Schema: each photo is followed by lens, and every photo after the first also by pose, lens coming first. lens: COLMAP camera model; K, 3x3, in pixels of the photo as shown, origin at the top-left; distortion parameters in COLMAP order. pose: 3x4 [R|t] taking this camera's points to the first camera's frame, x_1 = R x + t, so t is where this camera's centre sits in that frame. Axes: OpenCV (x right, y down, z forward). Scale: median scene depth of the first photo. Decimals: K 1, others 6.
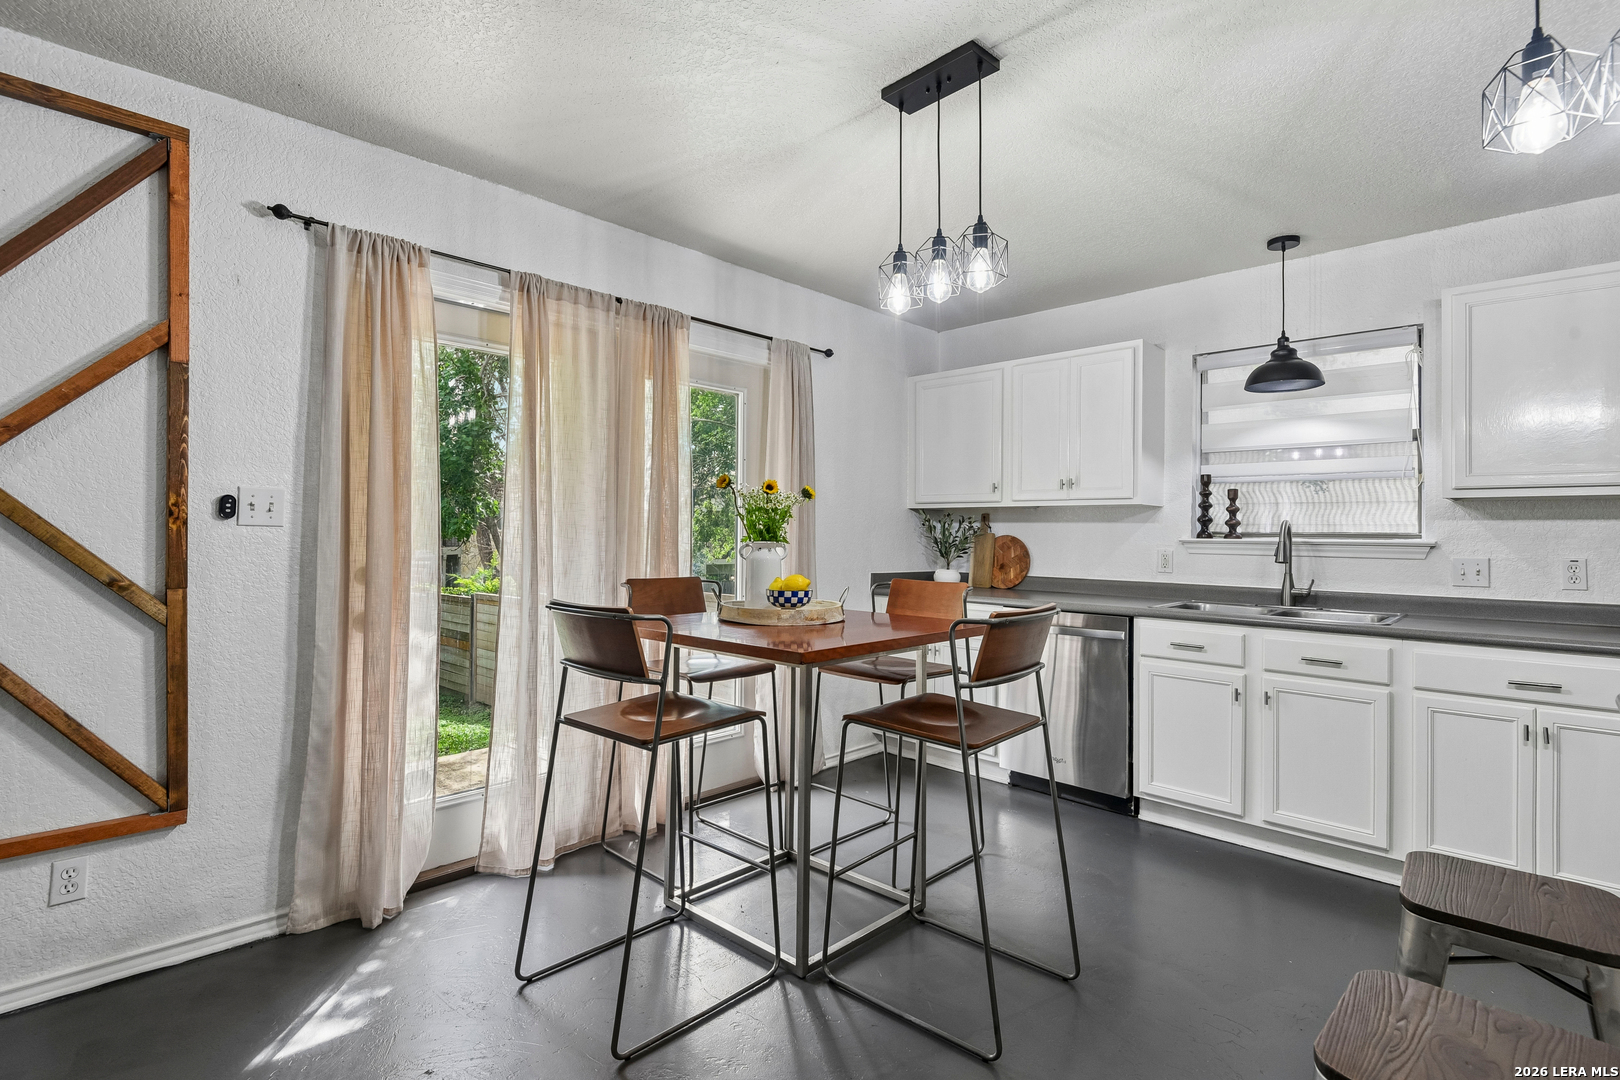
lens RADIAL K [[774.5, 0, 802.3], [0, 774.5, 532.3], [0, 0, 1]] dist [-0.002983, -0.000965]
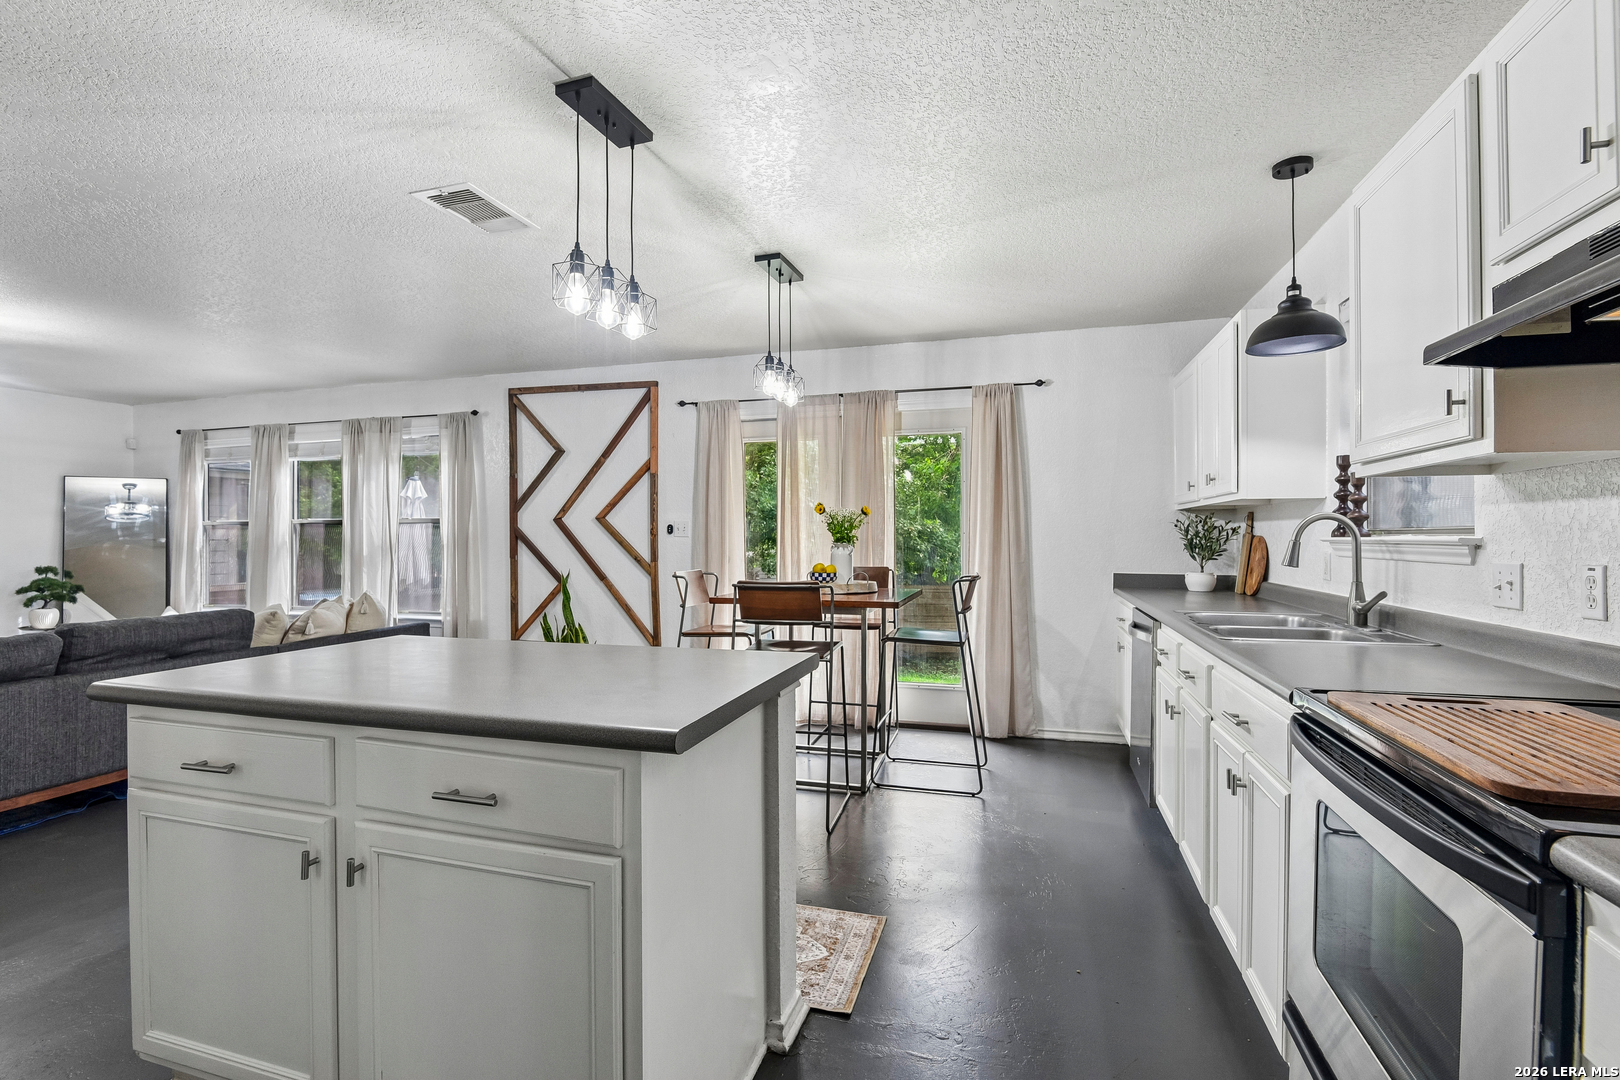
lens RADIAL K [[764.3, 0, 804.9], [0, 764.3, 544.1], [0, 0, 1]] dist [0.003292, 0.000286]
pose [[0.456256, -0.001864, -0.889847, 1.072811], [0.008311, 0.999963, 0.002166, 0.009604], [0.889810, -0.008384, 0.456254, 0.178602]]
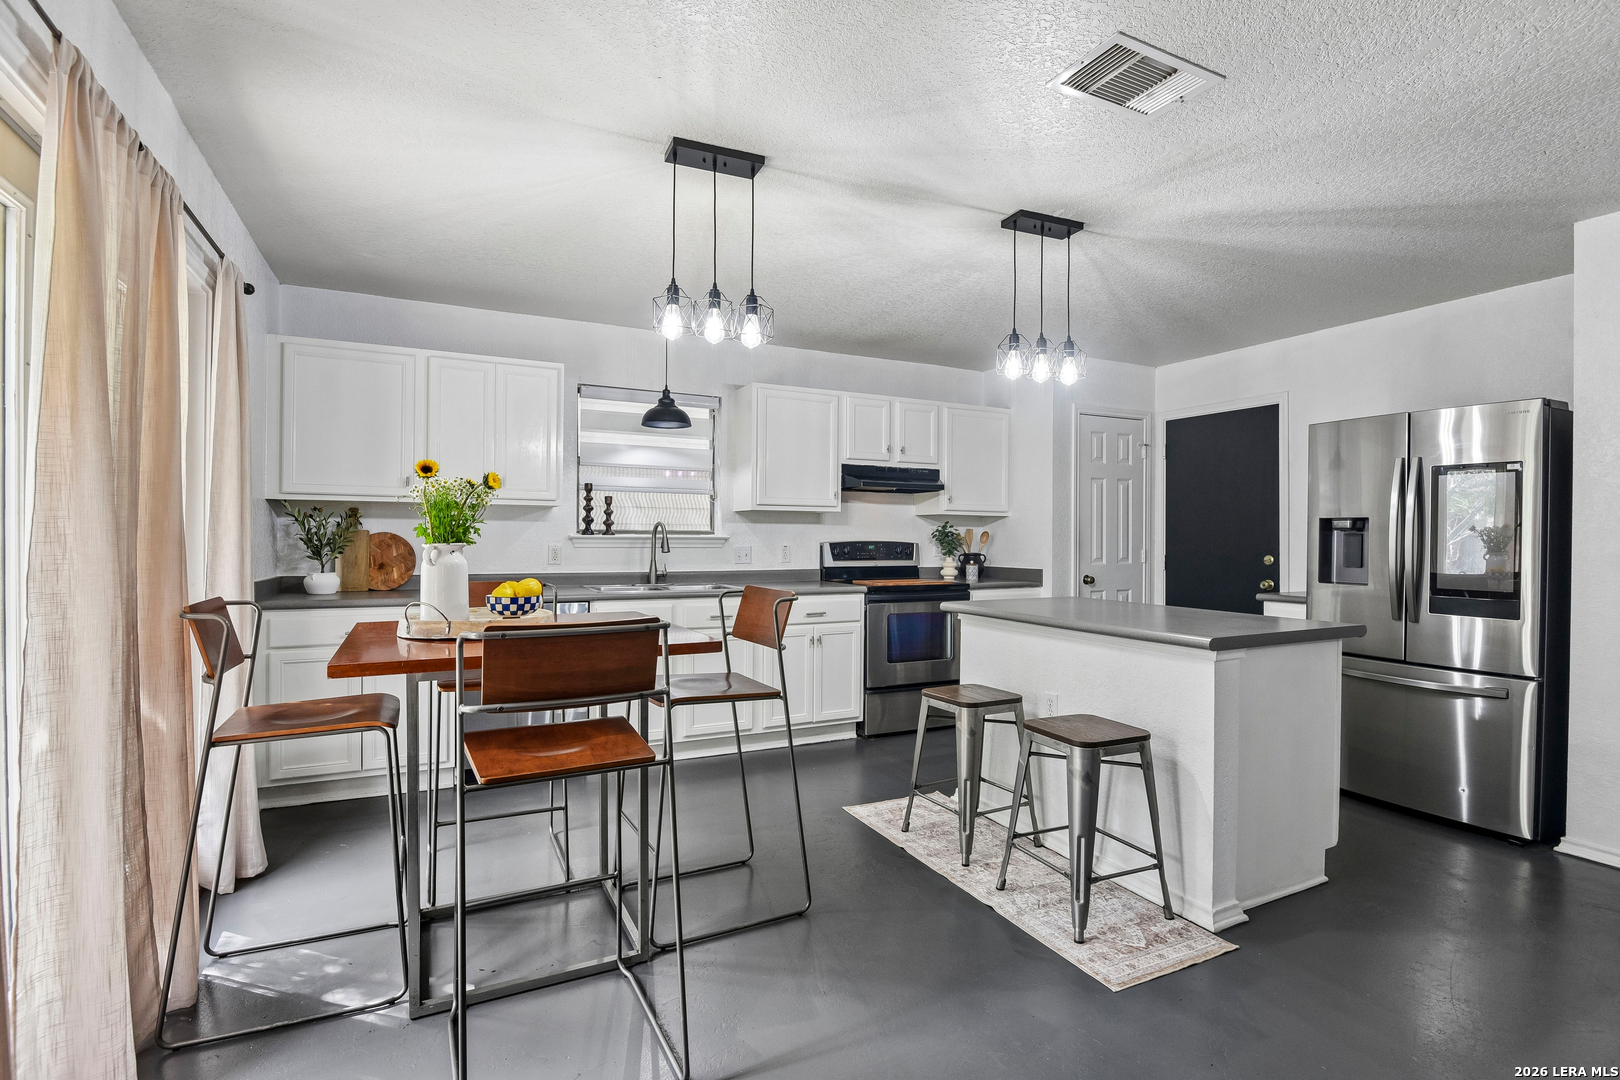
lens RADIAL K [[774.5, 0, 806.0], [0, 774.5, 539.0], [0, 0, 1]] dist [-0.002983, -0.000965]
pose [[0.335935, -0.012580, 0.941801, -0.595988], [-0.005689, 0.999865, 0.015385, -0.007466], [-0.941868, -0.010526, 0.335818, 0.295098]]
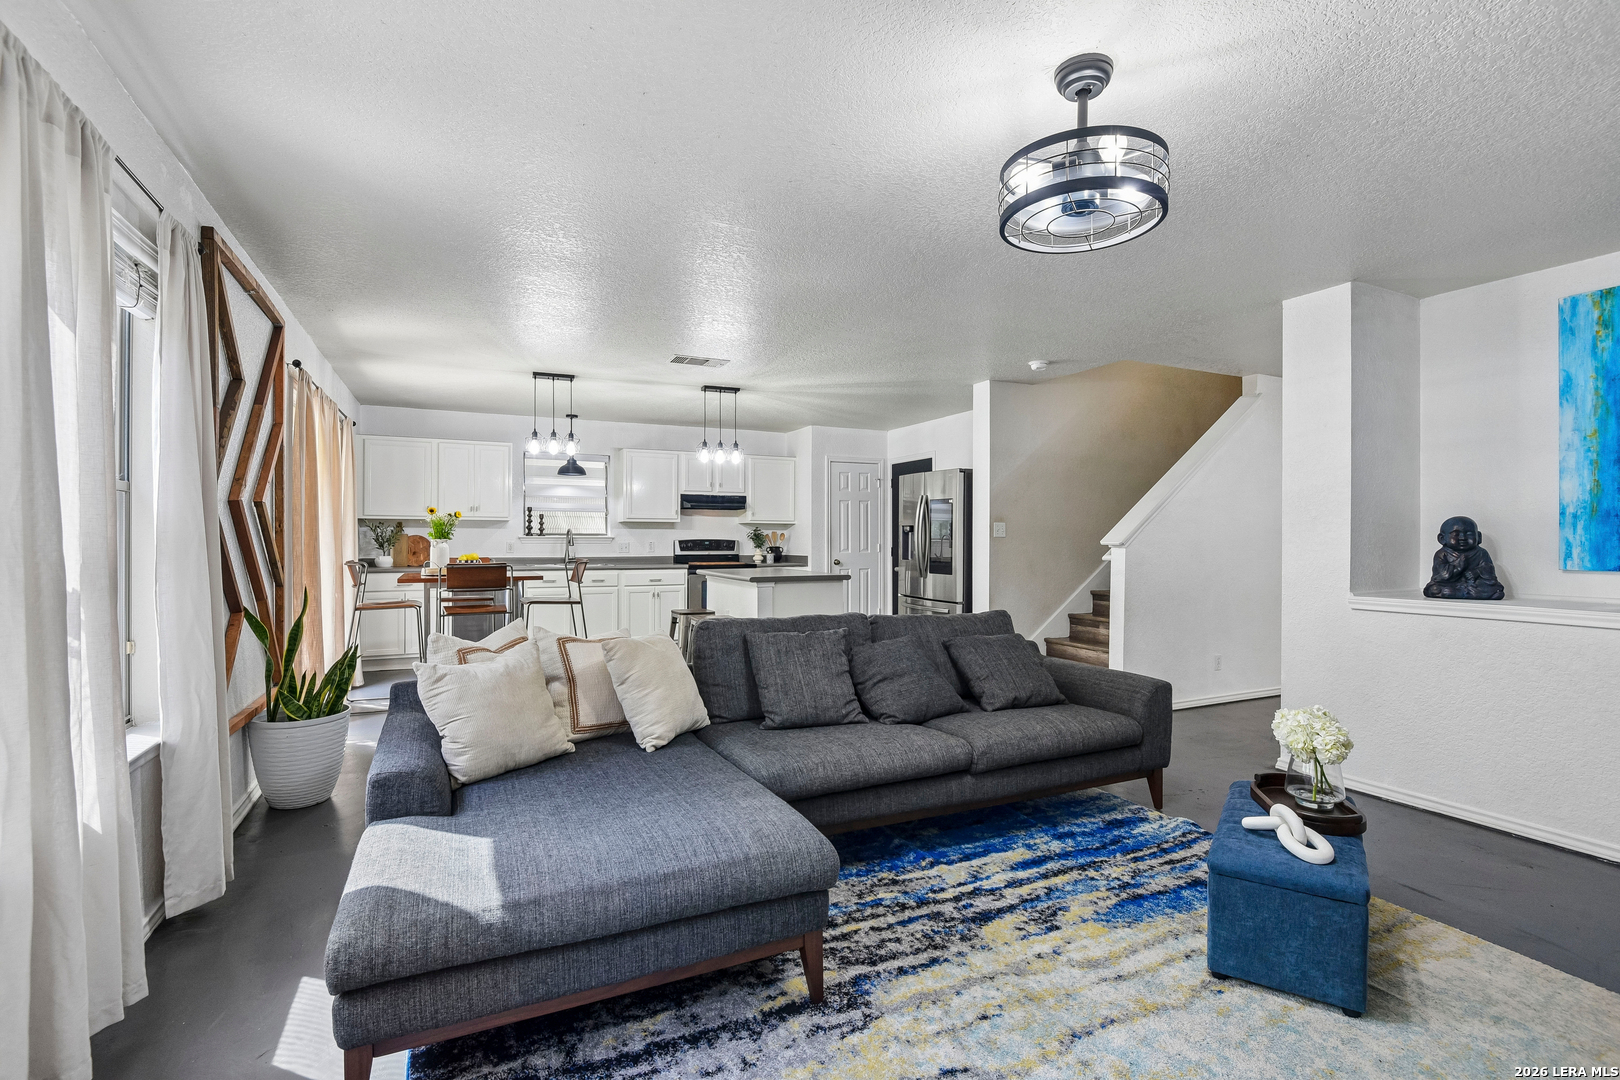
lens RADIAL K [[764.3, 0, 807.6], [0, 764.3, 540.4], [0, 0, 1]] dist [0.003292, 0.000286]
pose [[0.360373, -0.013256, 0.932714, -1.377489], [-0.001737, 0.999888, 0.014882, -0.015274], [-0.932807, -0.006983, 0.360309, -0.580811]]
